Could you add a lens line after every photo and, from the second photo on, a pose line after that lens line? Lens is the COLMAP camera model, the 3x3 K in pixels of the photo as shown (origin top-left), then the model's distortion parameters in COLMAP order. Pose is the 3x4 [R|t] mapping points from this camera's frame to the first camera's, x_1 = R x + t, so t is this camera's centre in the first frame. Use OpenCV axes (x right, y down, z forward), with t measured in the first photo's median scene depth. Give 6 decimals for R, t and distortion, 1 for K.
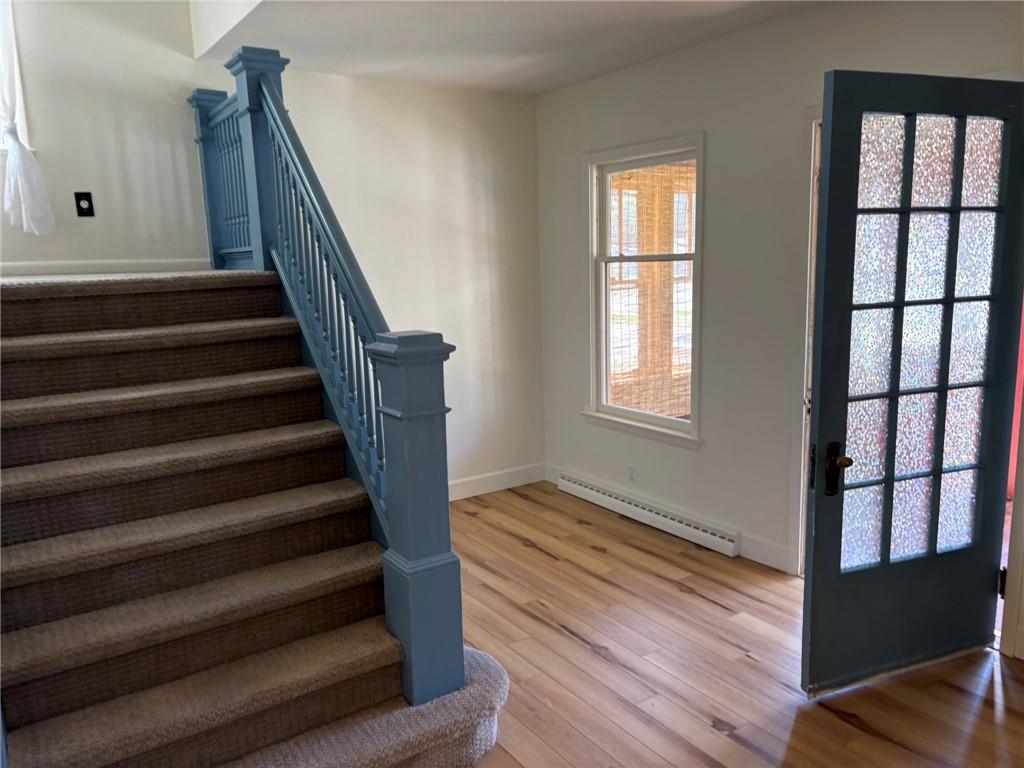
lens RADIAL K [[777.0, 0, 503.1], [0, 777.0, 388.7], [0, 0, 1]] dist [0.050541, -0.048000]
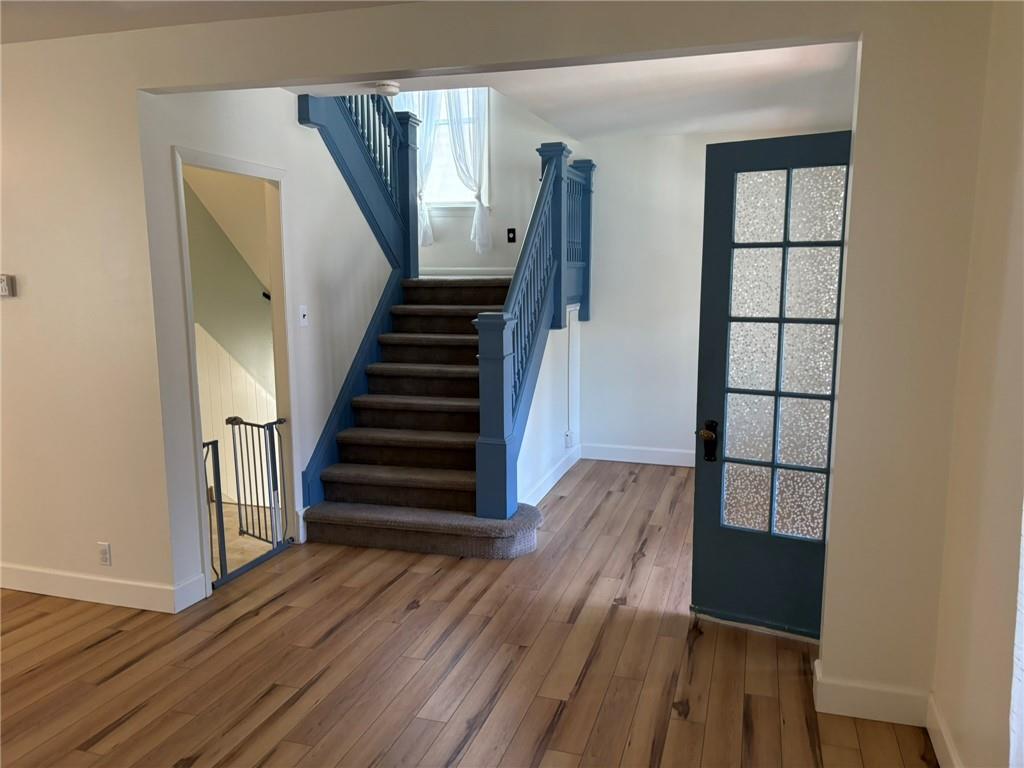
lens RADIAL K [[777.0, 0, 529.7], [0, 777.0, 394.1], [0, 0, 1]] dist [0.050541, -0.048000]
pose [[0.627398, 0.150320, -0.764052, 0.927504], [-0.146986, 0.986414, 0.073371, -0.020482], [0.764700, 0.066272, 0.640969, -0.058234]]
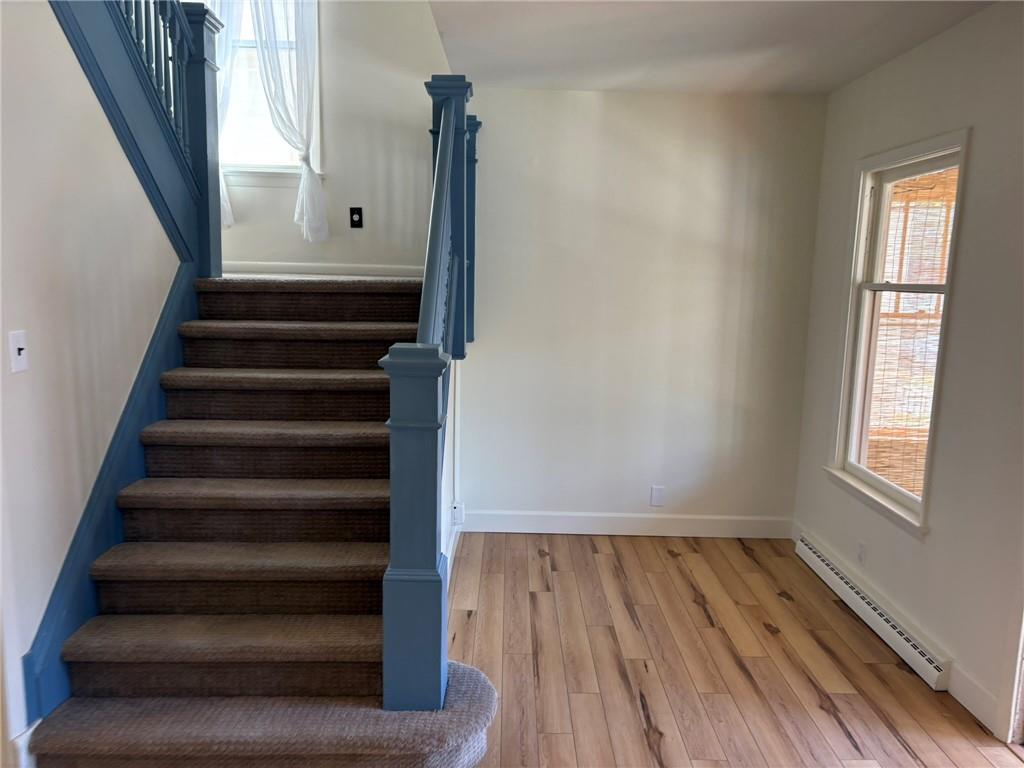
lens RADIAL K [[777.0, 0, 521.2], [0, 777.0, 387.1], [0, 0, 1]] dist [0.050541, -0.048000]
pose [[0.831802, 0.125397, -0.540723, 0.380586], [-0.135692, 0.990529, 0.020973, -0.039429], [0.538231, 0.055927, 0.840940, 0.155536]]
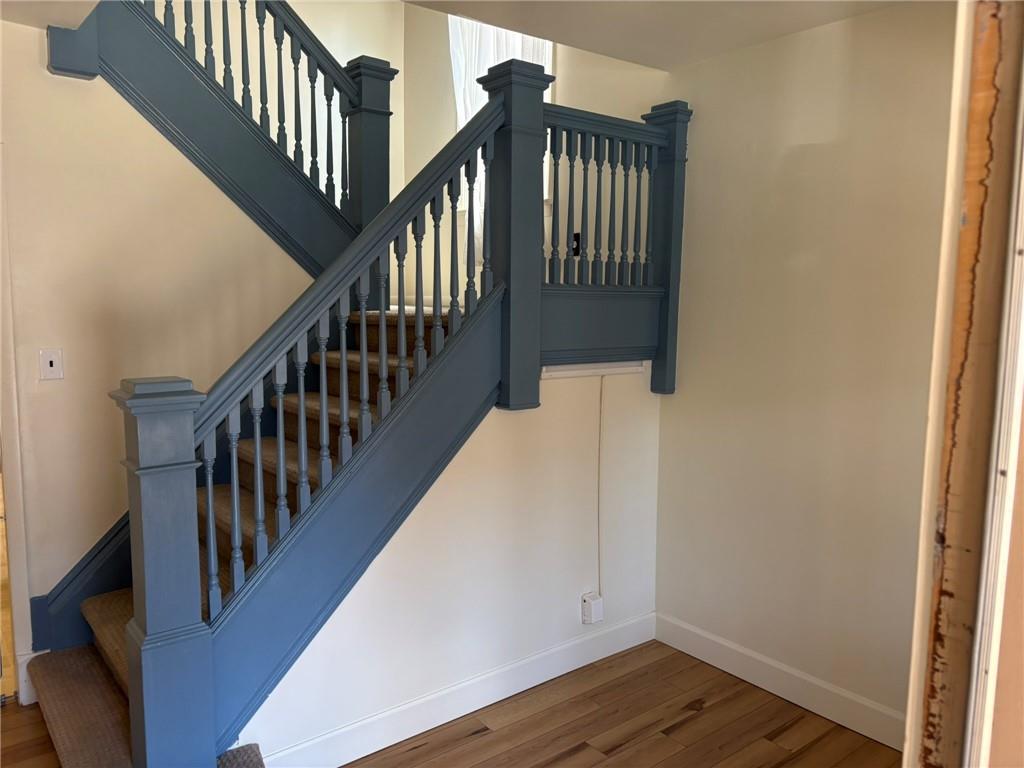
lens RADIAL K [[777.0, 0, 520.9], [0, 777.0, 383.2], [0, 0, 1]] dist [0.050541, -0.048000]
pose [[0.078304, 0.131581, -0.988208, 0.567567], [-0.182703, 0.976357, 0.115526, -0.170464], [0.980045, 0.171502, 0.100493, 0.913220]]
